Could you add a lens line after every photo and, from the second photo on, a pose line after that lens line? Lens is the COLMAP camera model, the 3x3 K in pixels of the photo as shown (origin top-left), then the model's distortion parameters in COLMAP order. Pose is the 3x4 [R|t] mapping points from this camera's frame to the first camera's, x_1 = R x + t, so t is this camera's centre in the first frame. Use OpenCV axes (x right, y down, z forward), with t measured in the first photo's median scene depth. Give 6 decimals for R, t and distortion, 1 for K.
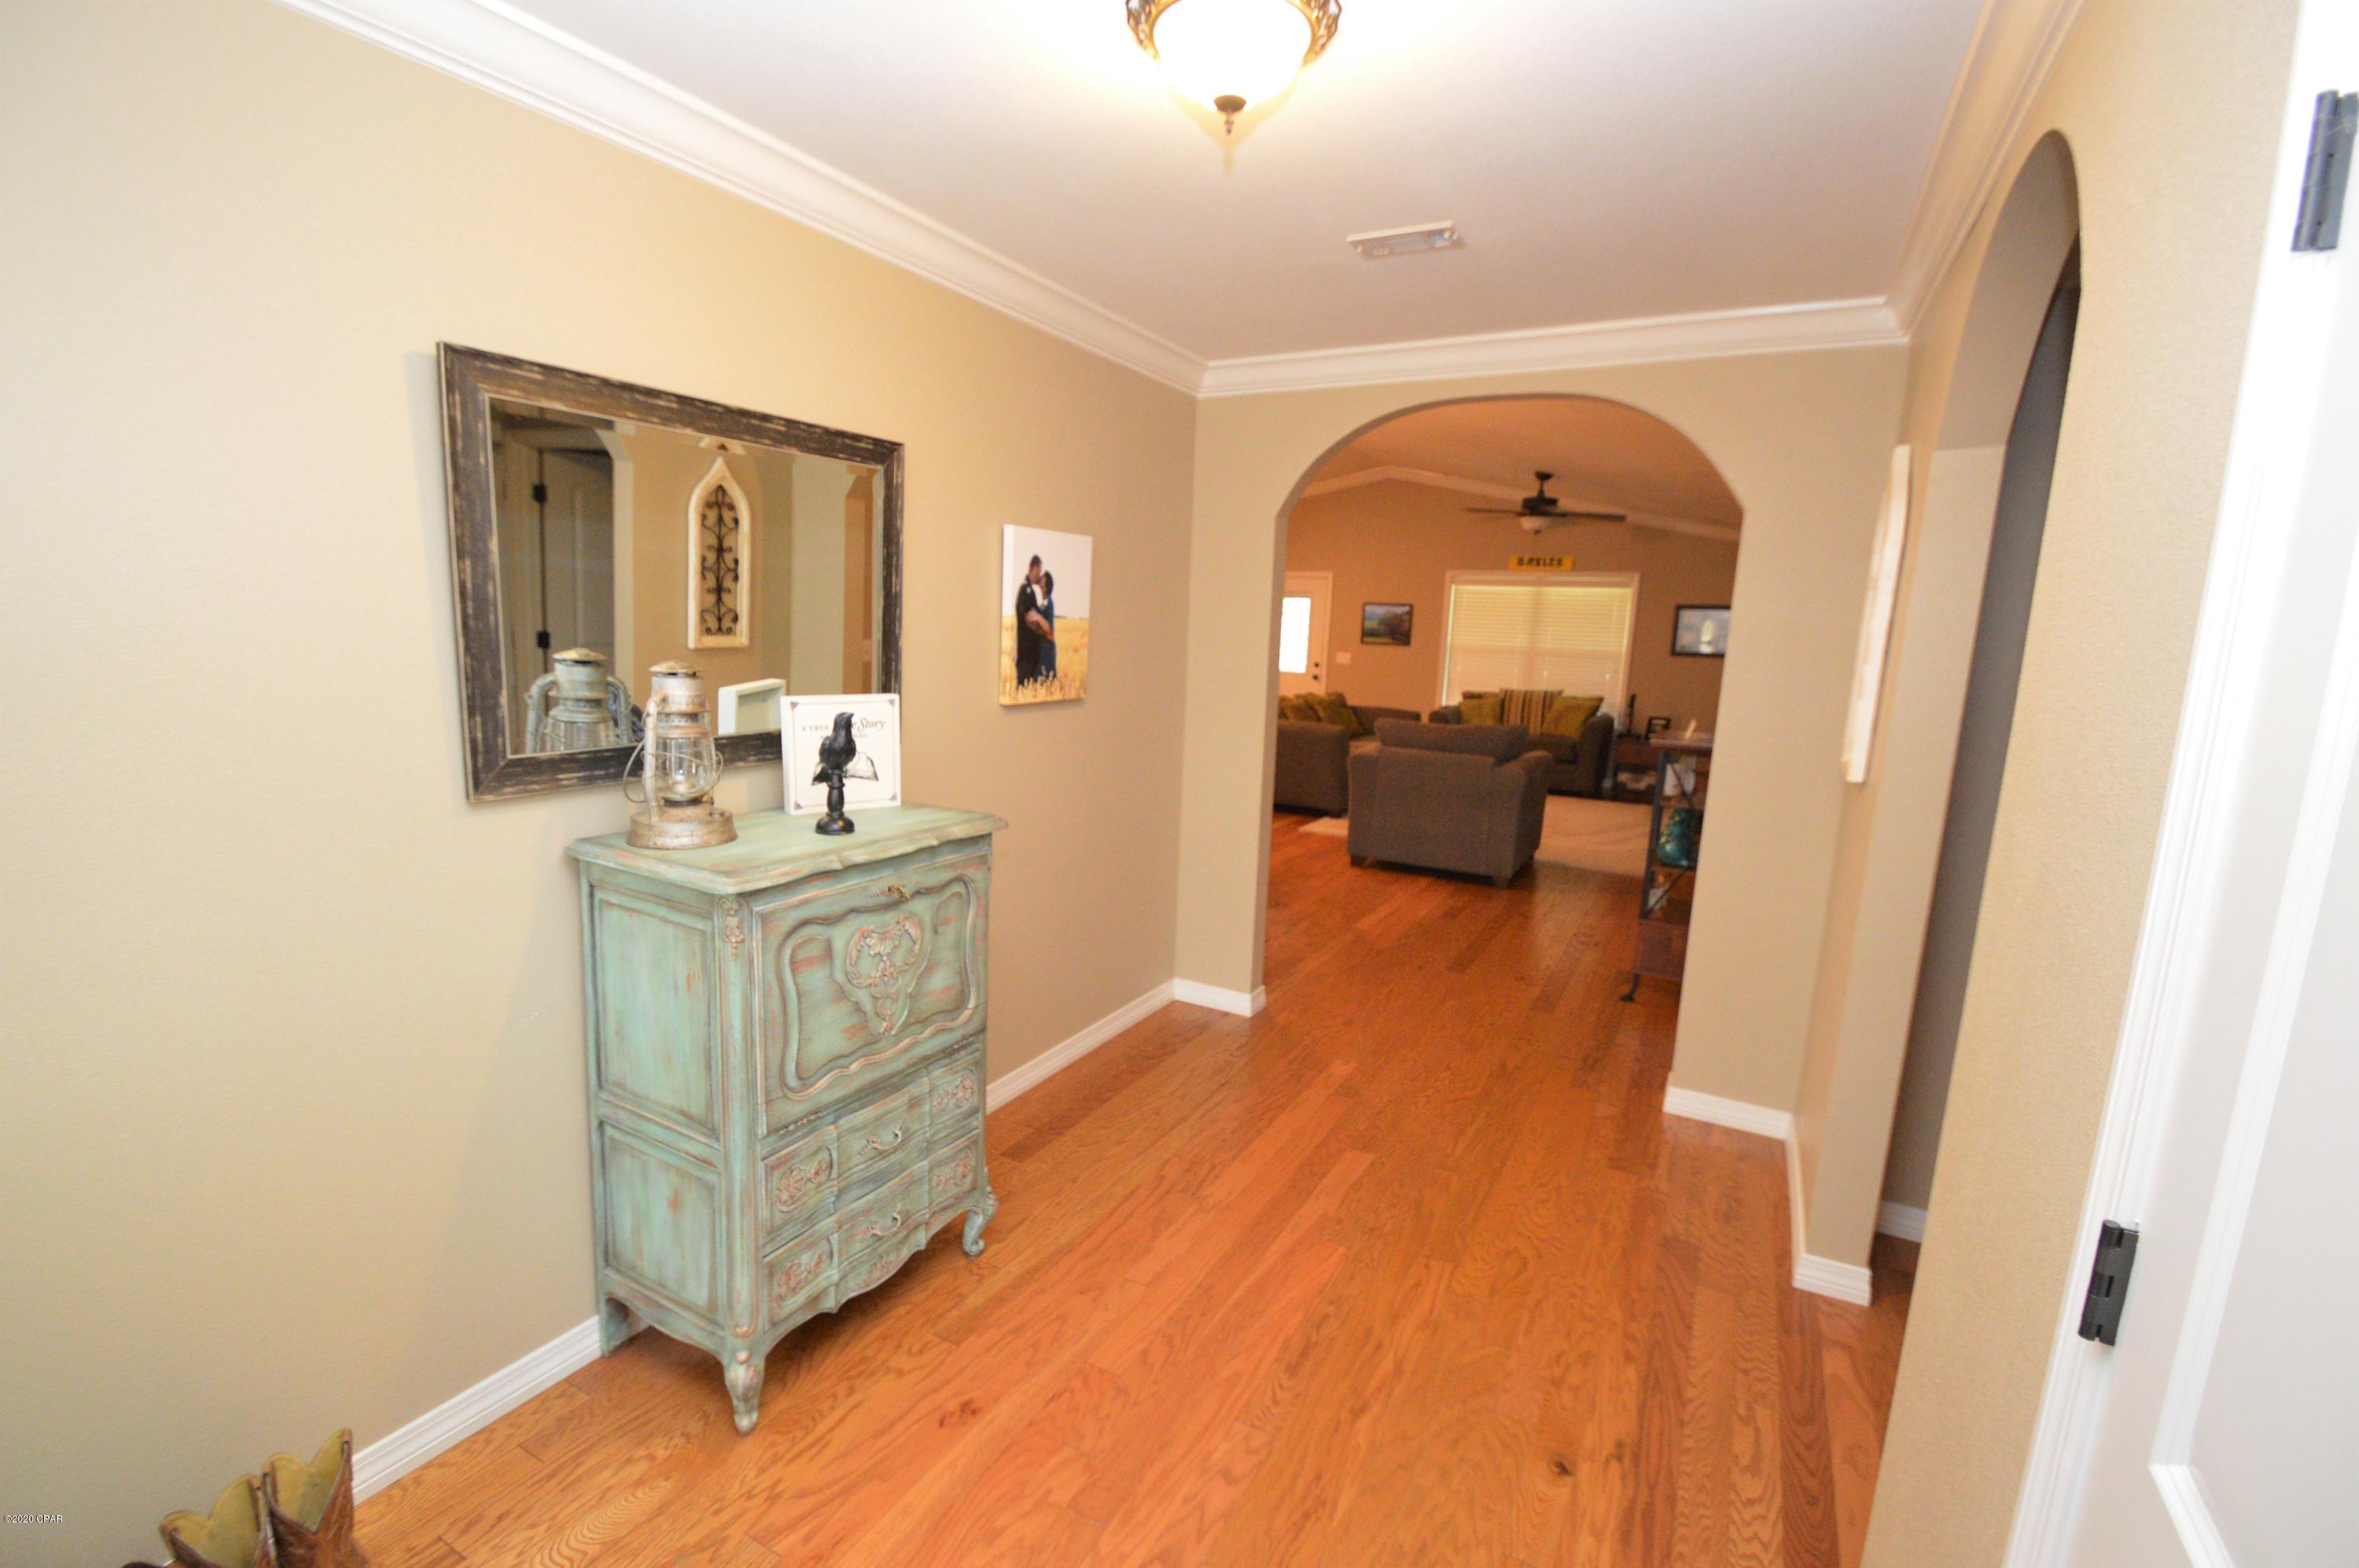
lens RADIAL K [[1048.7, 0, 1157.3], [0, 1048.7, 798.1], [0, 0, 1]] dist [0.018621, -0.021399]
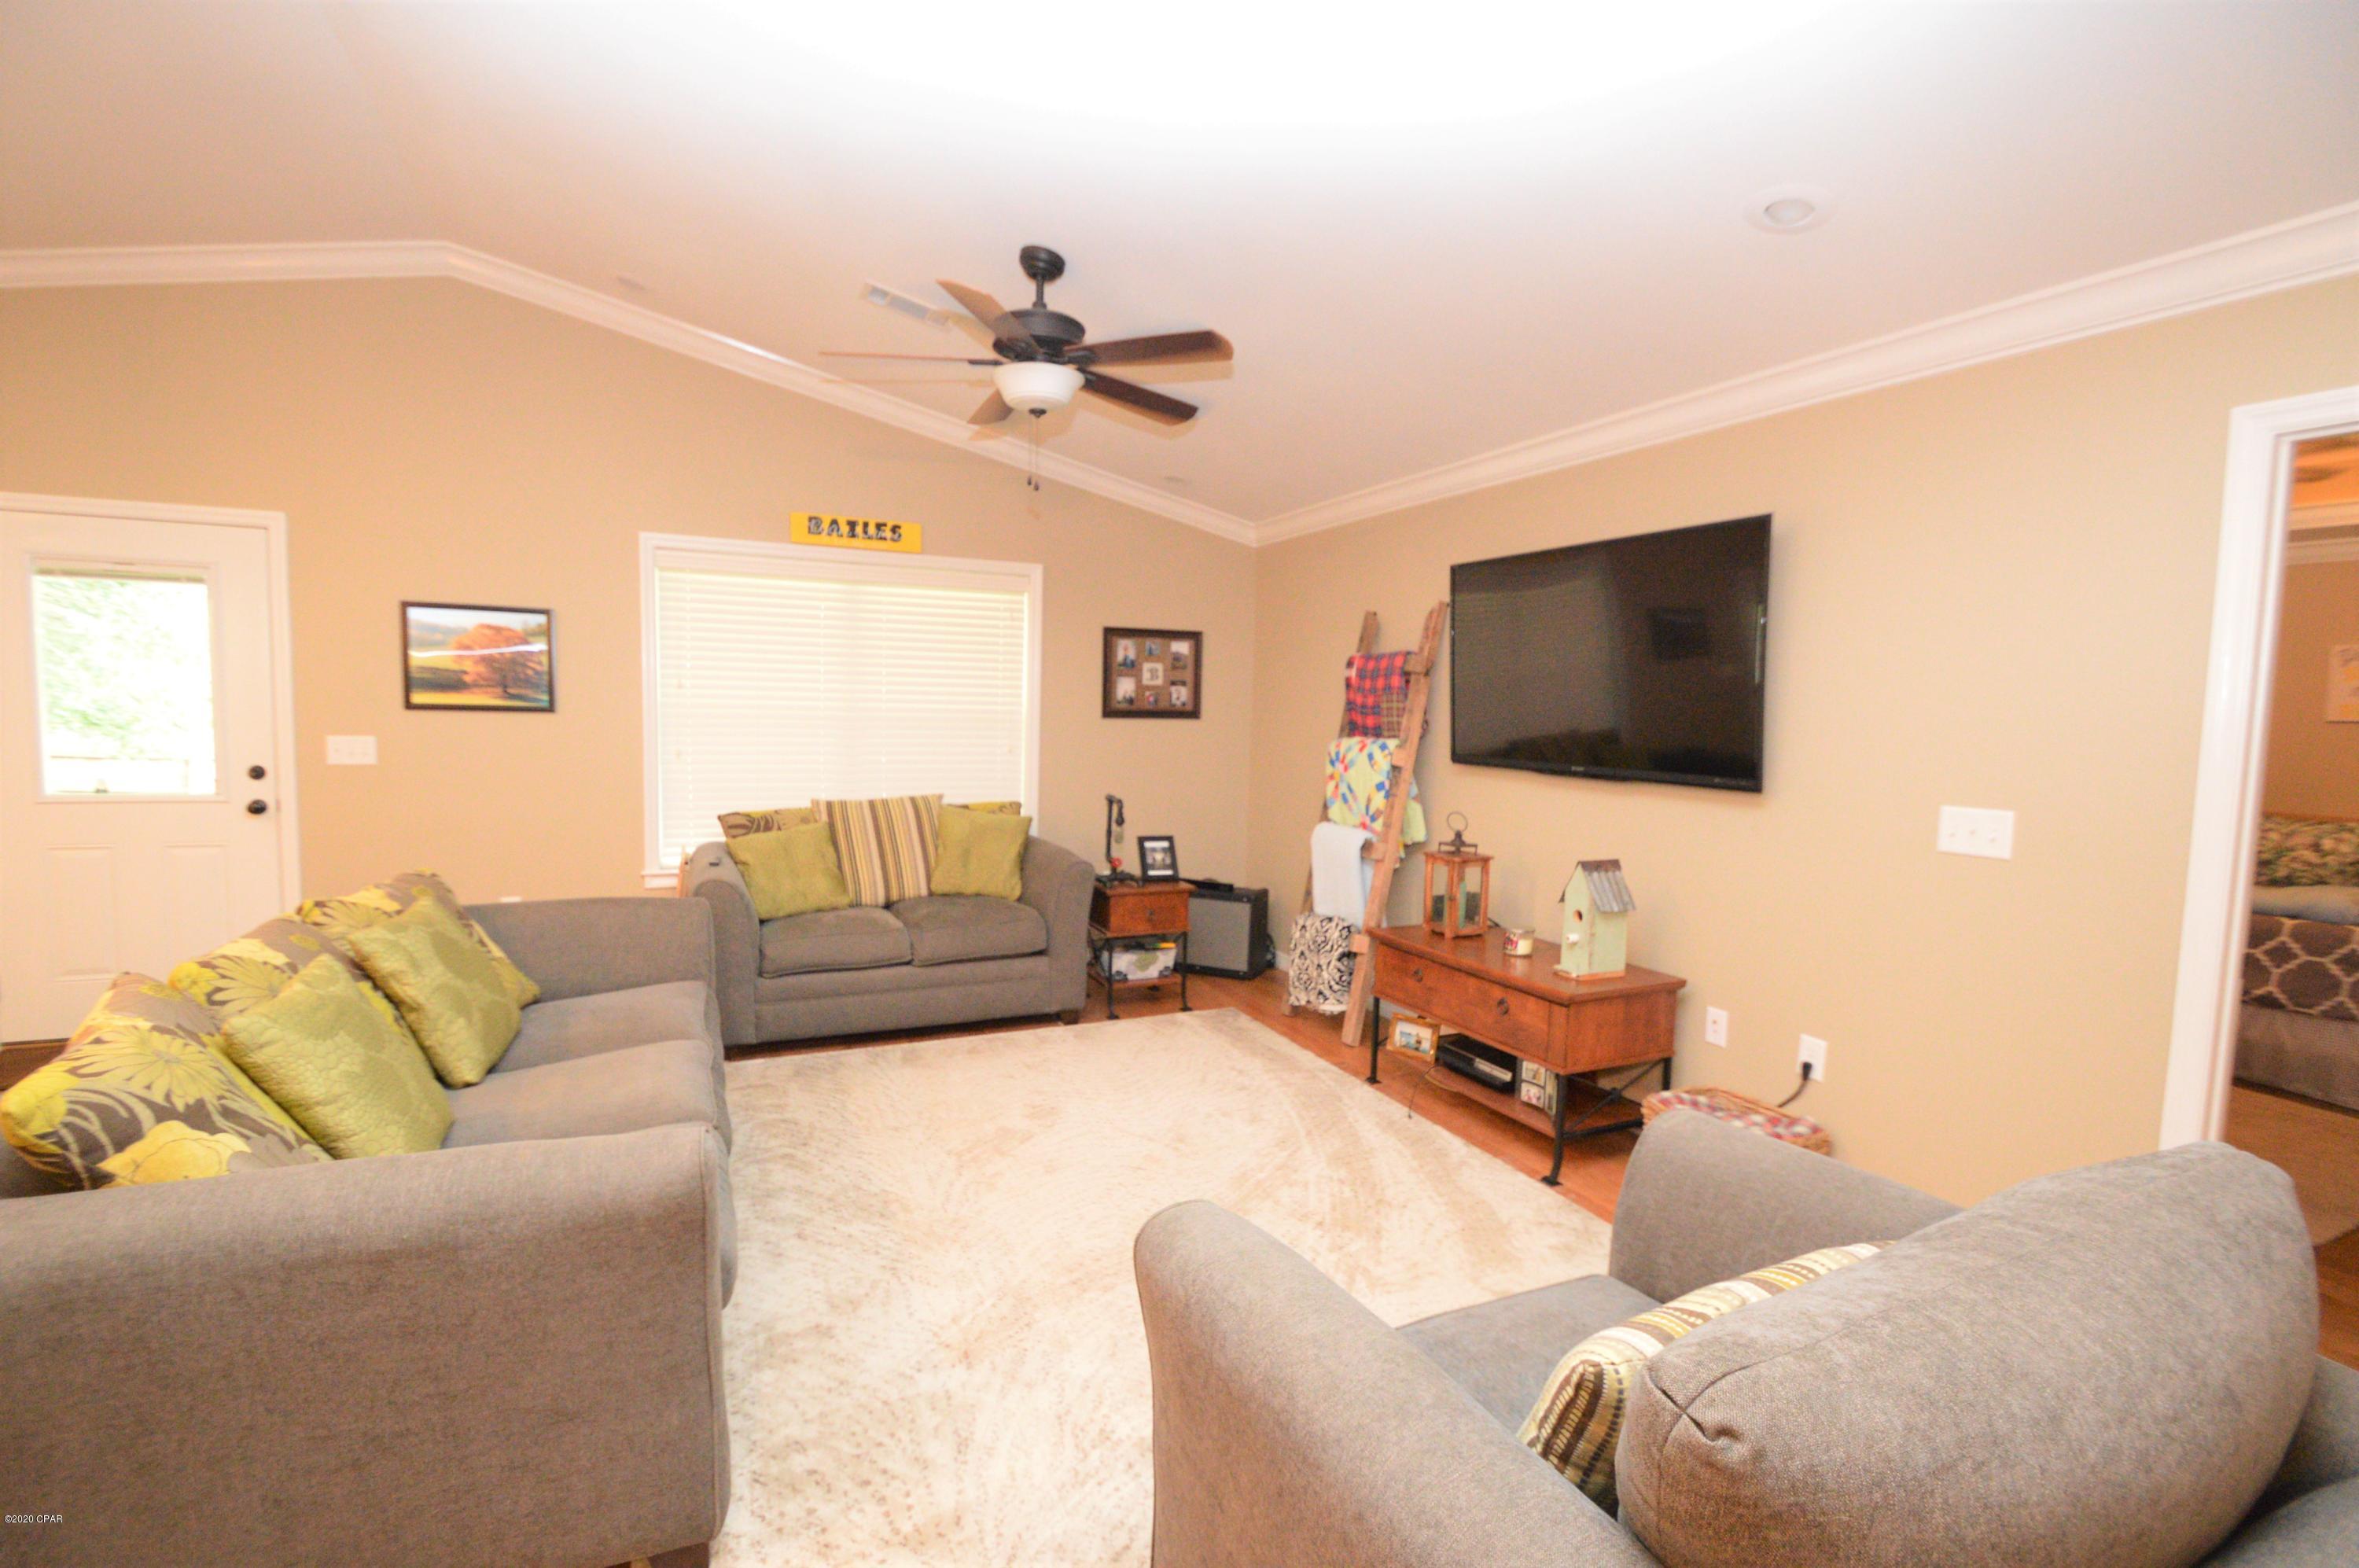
lens RADIAL K [[1048.7, 0, 1157.3], [0, 1048.7, 798.1], [0, 0, 1]] dist [0.018621, -0.021399]
pose [[0.600406, -0.091268, 0.794470, 0.210569], [0.136222, 0.990619, 0.010855, -0.330033], [-0.788008, 0.101707, 0.607206, 2.228369]]
